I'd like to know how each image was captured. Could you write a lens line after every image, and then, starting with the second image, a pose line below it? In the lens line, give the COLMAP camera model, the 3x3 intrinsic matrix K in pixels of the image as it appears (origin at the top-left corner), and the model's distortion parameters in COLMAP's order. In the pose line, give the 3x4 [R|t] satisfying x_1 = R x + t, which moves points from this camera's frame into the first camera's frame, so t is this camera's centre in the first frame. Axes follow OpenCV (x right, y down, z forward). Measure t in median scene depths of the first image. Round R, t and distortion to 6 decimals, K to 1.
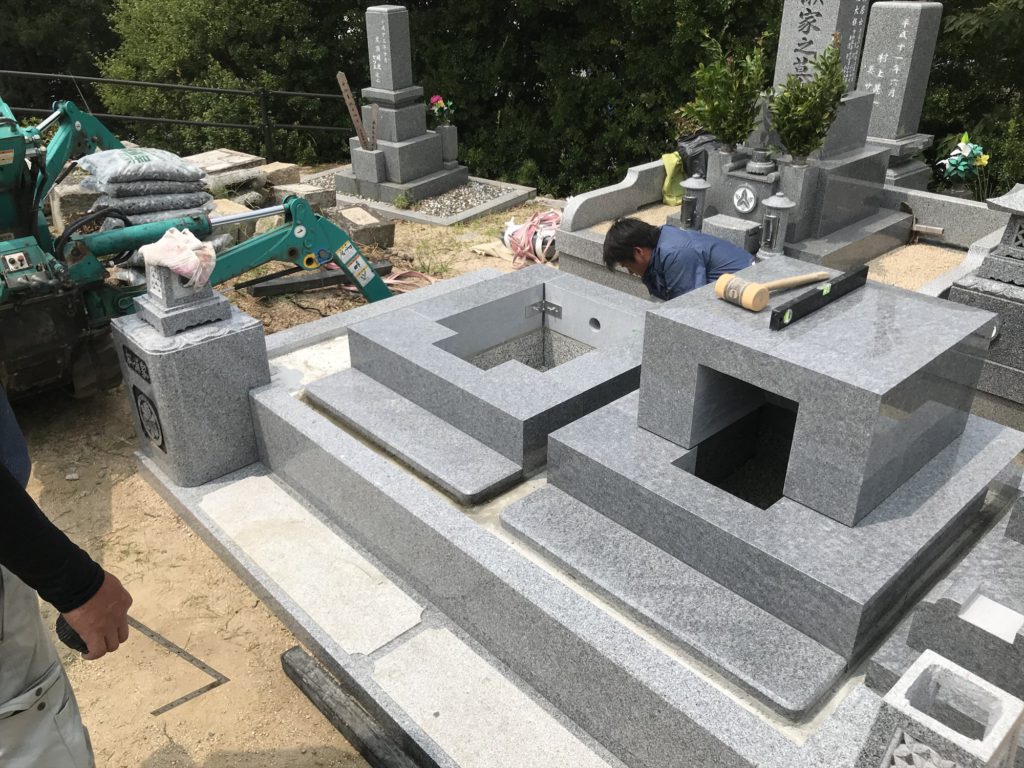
lens RADIAL K [[847.6, 0, 512.0], [0, 847.6, 384.0], [0, 0, 1]] dist [0.004068, 0.003705]
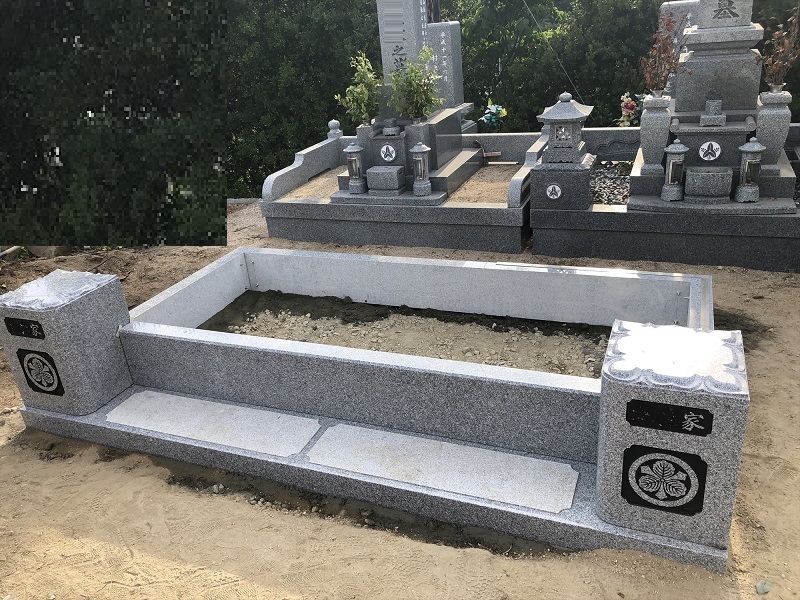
lens RADIAL K [[653.2, 0, 400.0], [0, 653.2, 300.0], [0, 0, 1]] dist [0.031202, -0.011144]
pose [[0.904638, -0.243186, 0.349987, -0.165577], [0.271205, 0.961970, -0.032585, 0.073208], [-0.328753, 0.124396, 0.936188, -0.064692]]
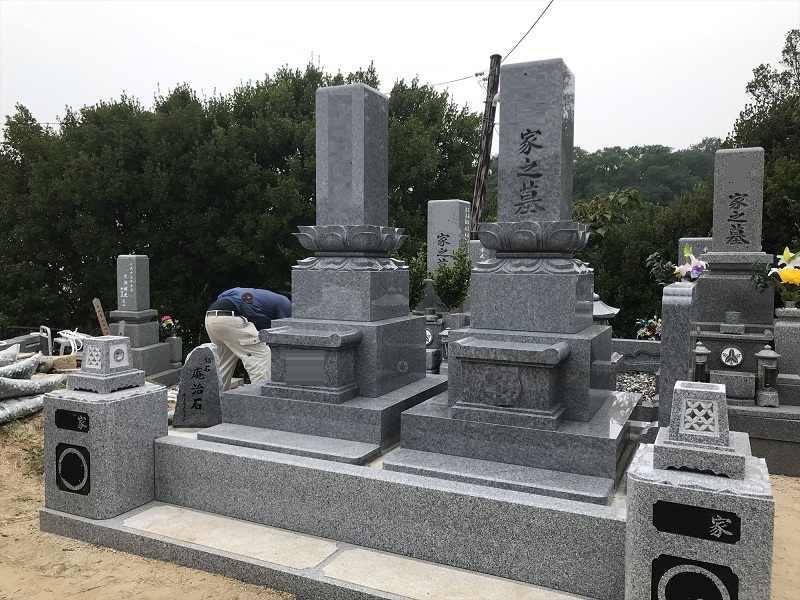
lens RADIAL K [[659.4, 0, 400.0], [0, 659.4, 300.0], [0, 0, 1]] dist [0.027566, -0.010499]
pose [[0.931254, -0.013712, 0.364113, -0.208709], [0.161967, 0.910716, -0.379951, 0.172600], [-0.326394, 0.412805, 0.850329, -0.077249]]
